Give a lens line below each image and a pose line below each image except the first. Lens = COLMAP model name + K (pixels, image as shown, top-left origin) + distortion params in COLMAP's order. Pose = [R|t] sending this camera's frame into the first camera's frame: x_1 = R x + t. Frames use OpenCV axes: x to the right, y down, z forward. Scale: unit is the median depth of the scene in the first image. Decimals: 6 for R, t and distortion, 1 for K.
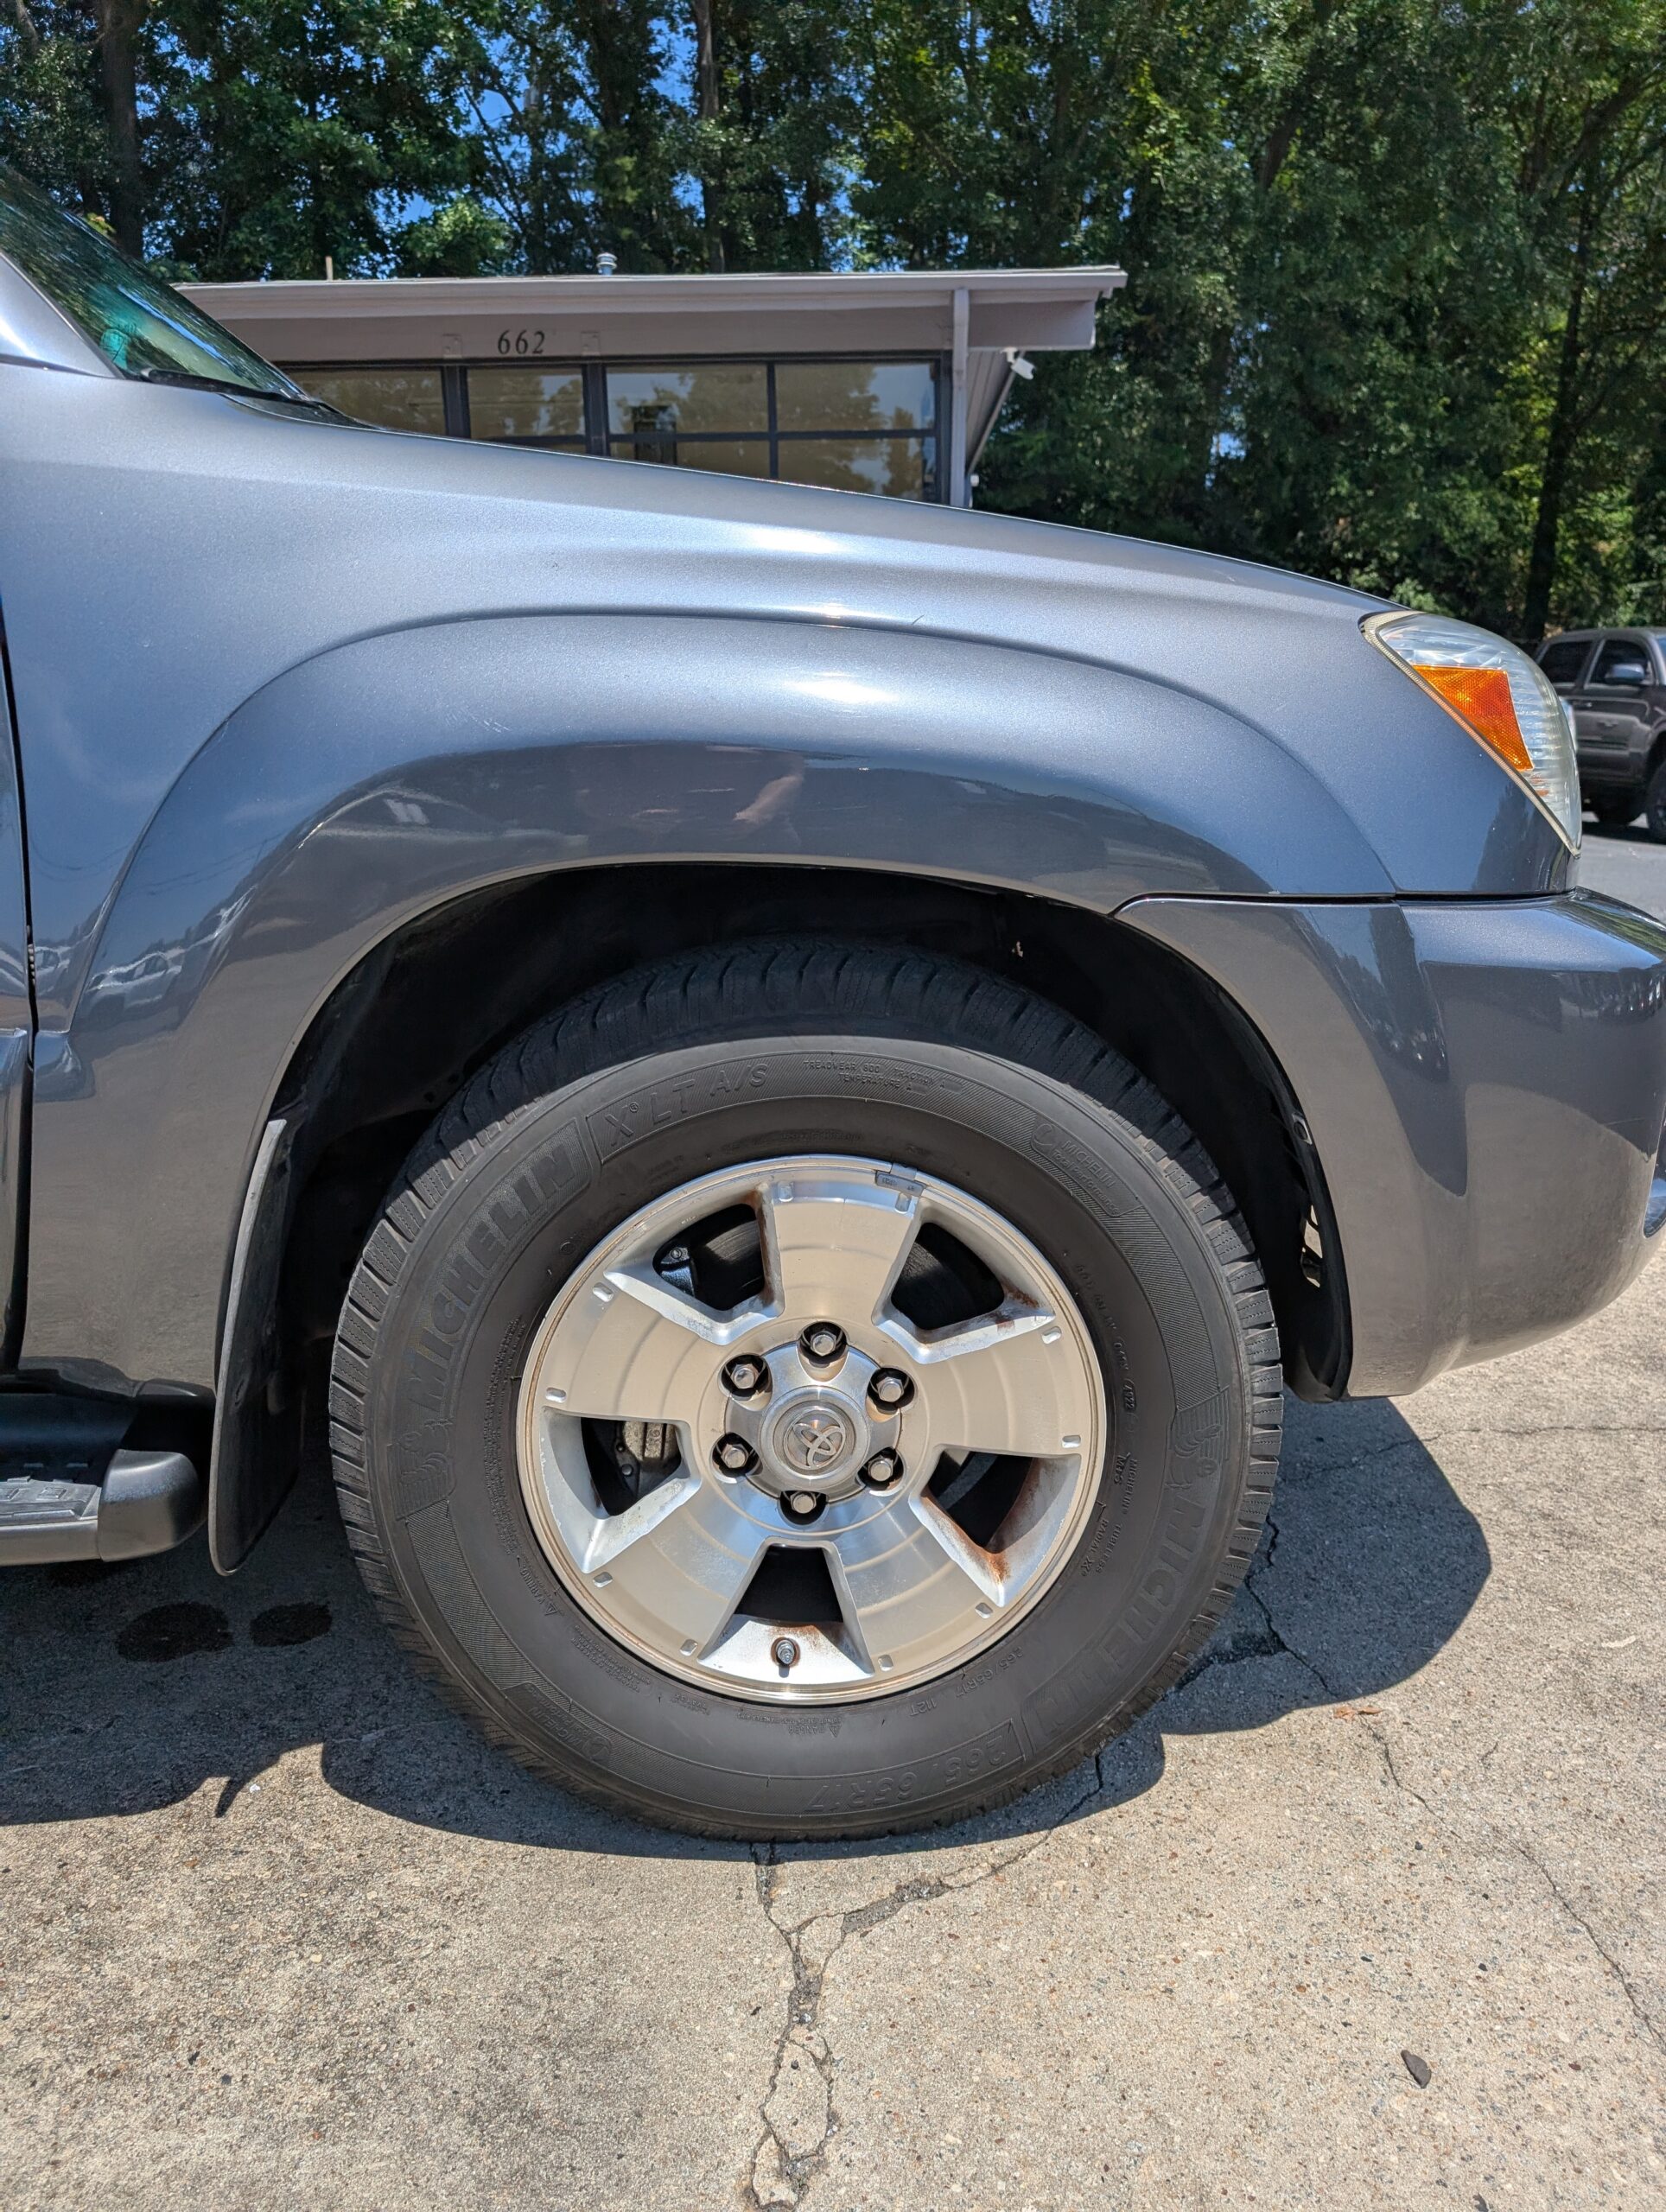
lens RADIAL K [[1600.3, 0, 851.0], [0, 1600.3, 1128.4], [0, 0, 1]] dist [0.012658, -0.013545]
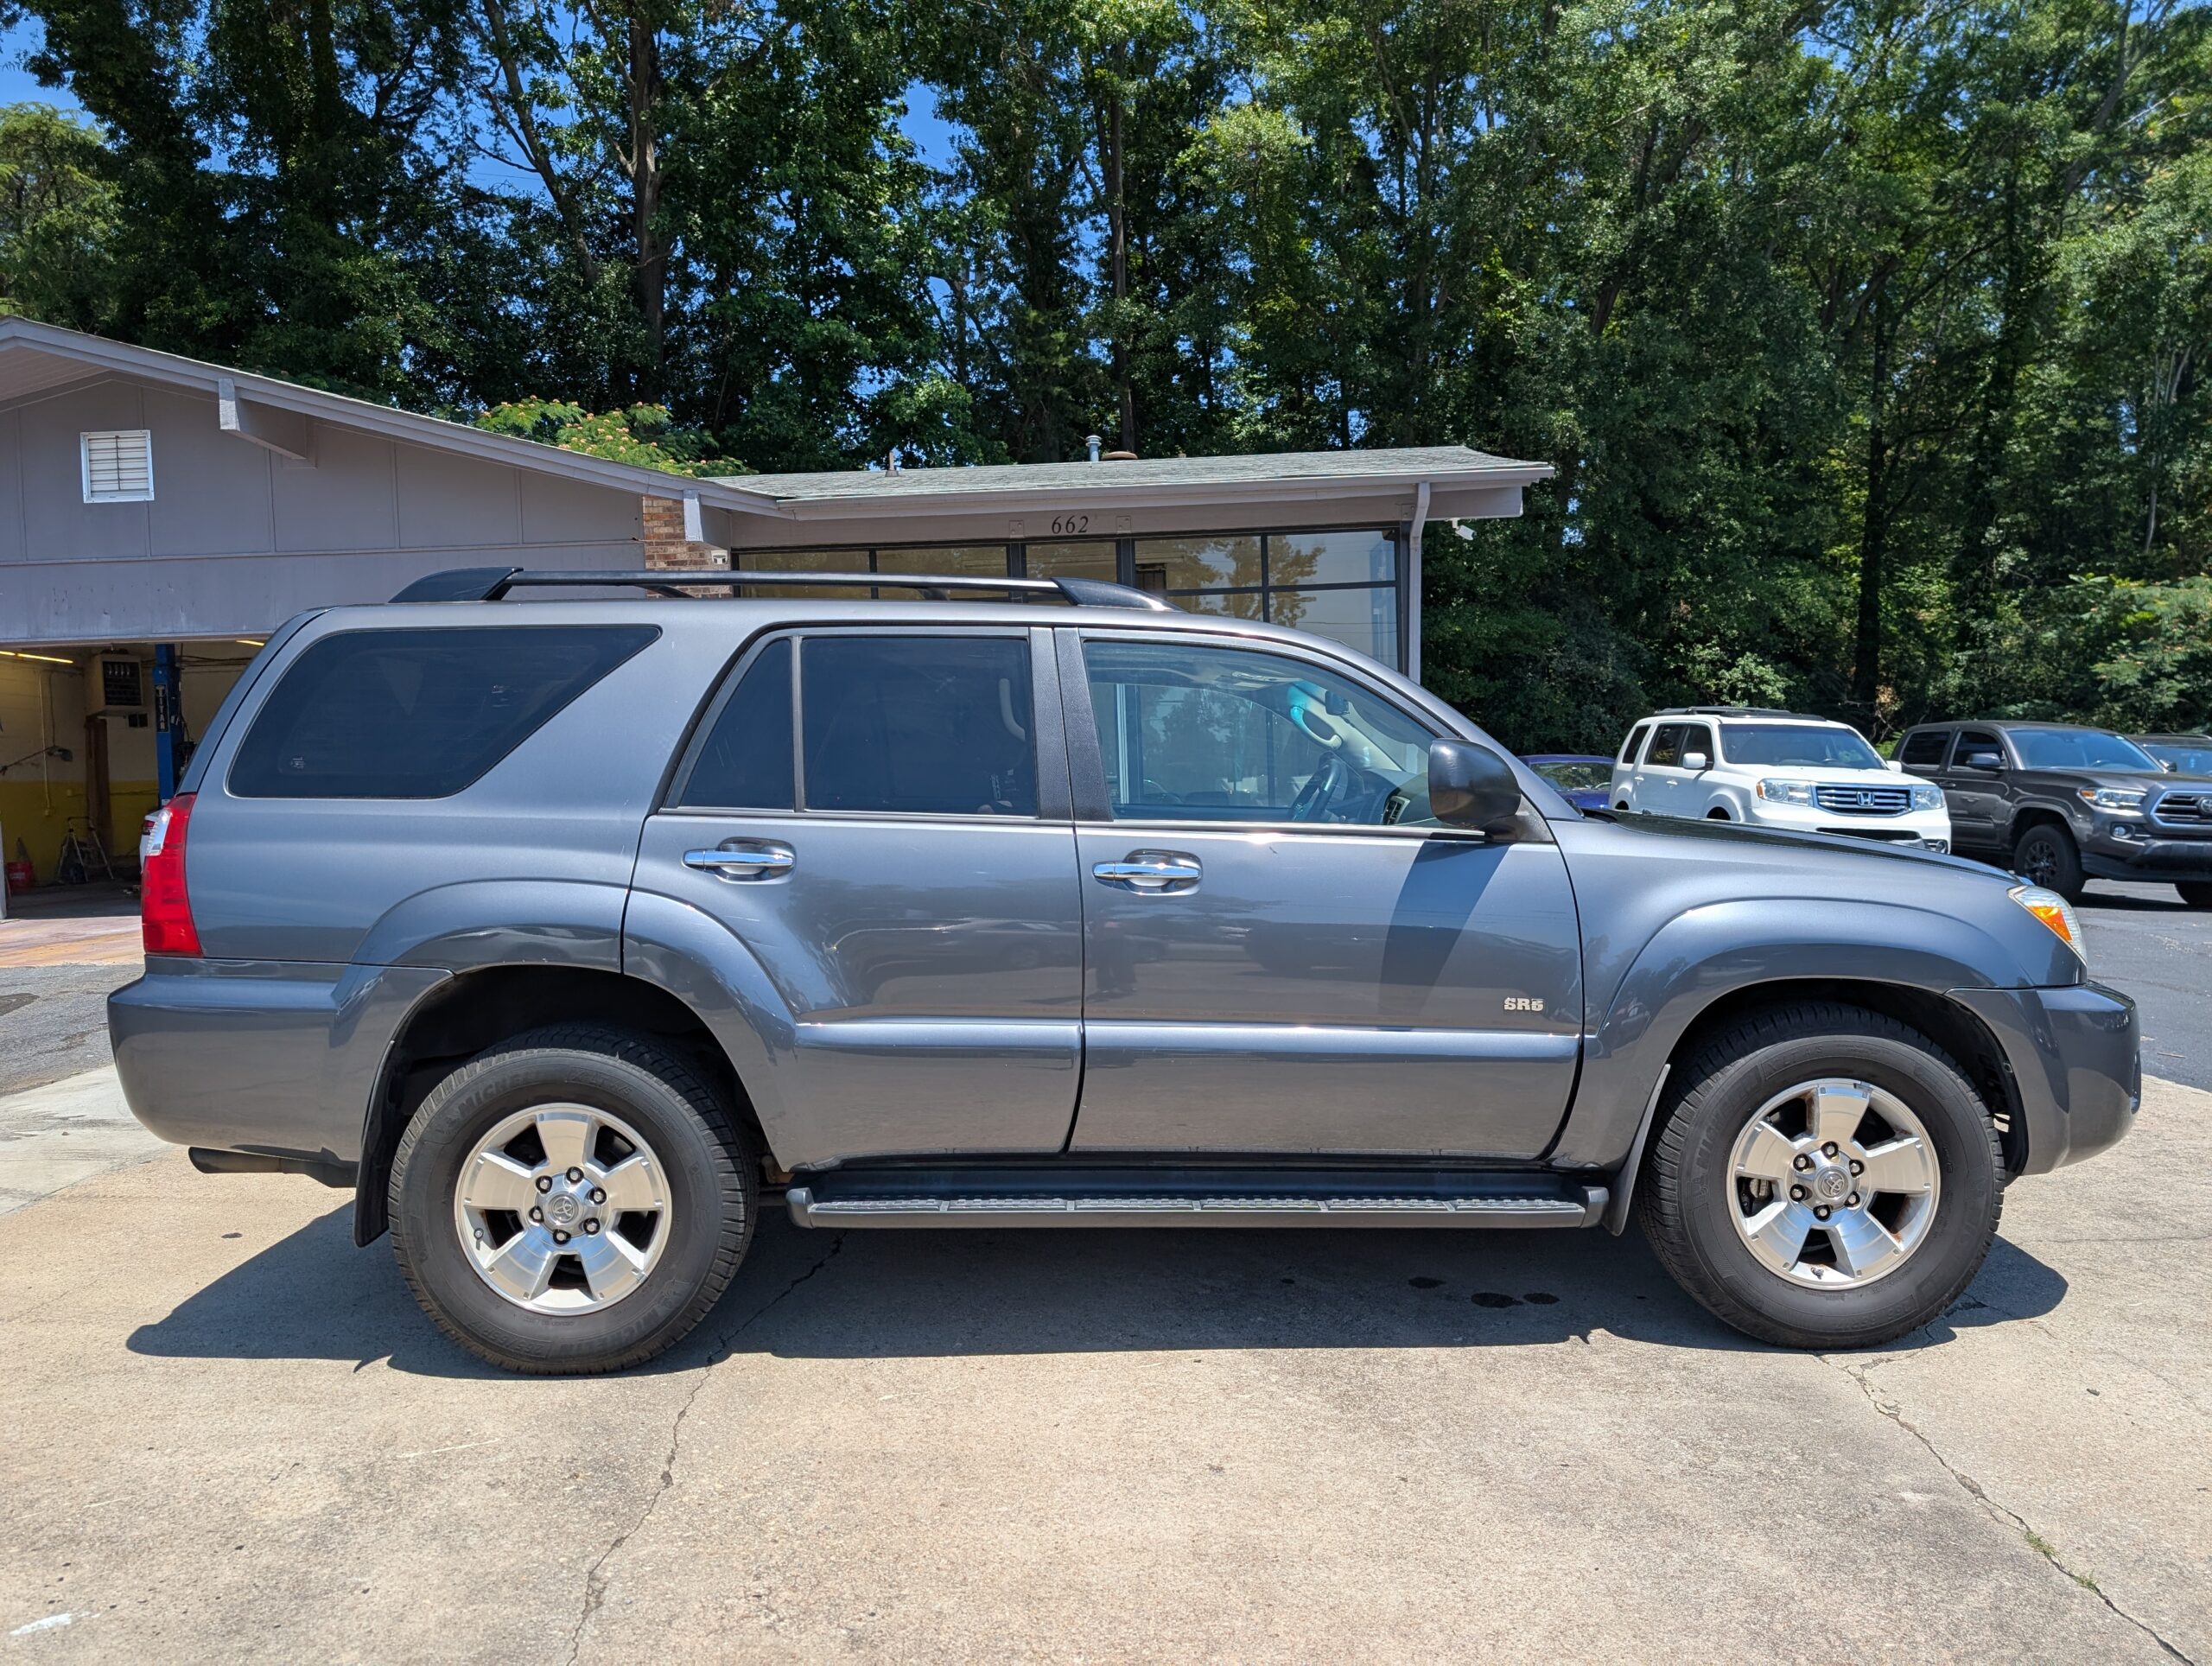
lens RADIAL K [[1600.3, 0, 1115.5], [0, 1600.3, 856.3], [0, 0, 1]] dist [0.012658, -0.013545]
pose [[0.998983, -0.011959, -0.043479, -0.109856], [0.003222, 0.980660, -0.195692, 0.017288], [0.044978, 0.195353, 0.979701, -0.181697]]
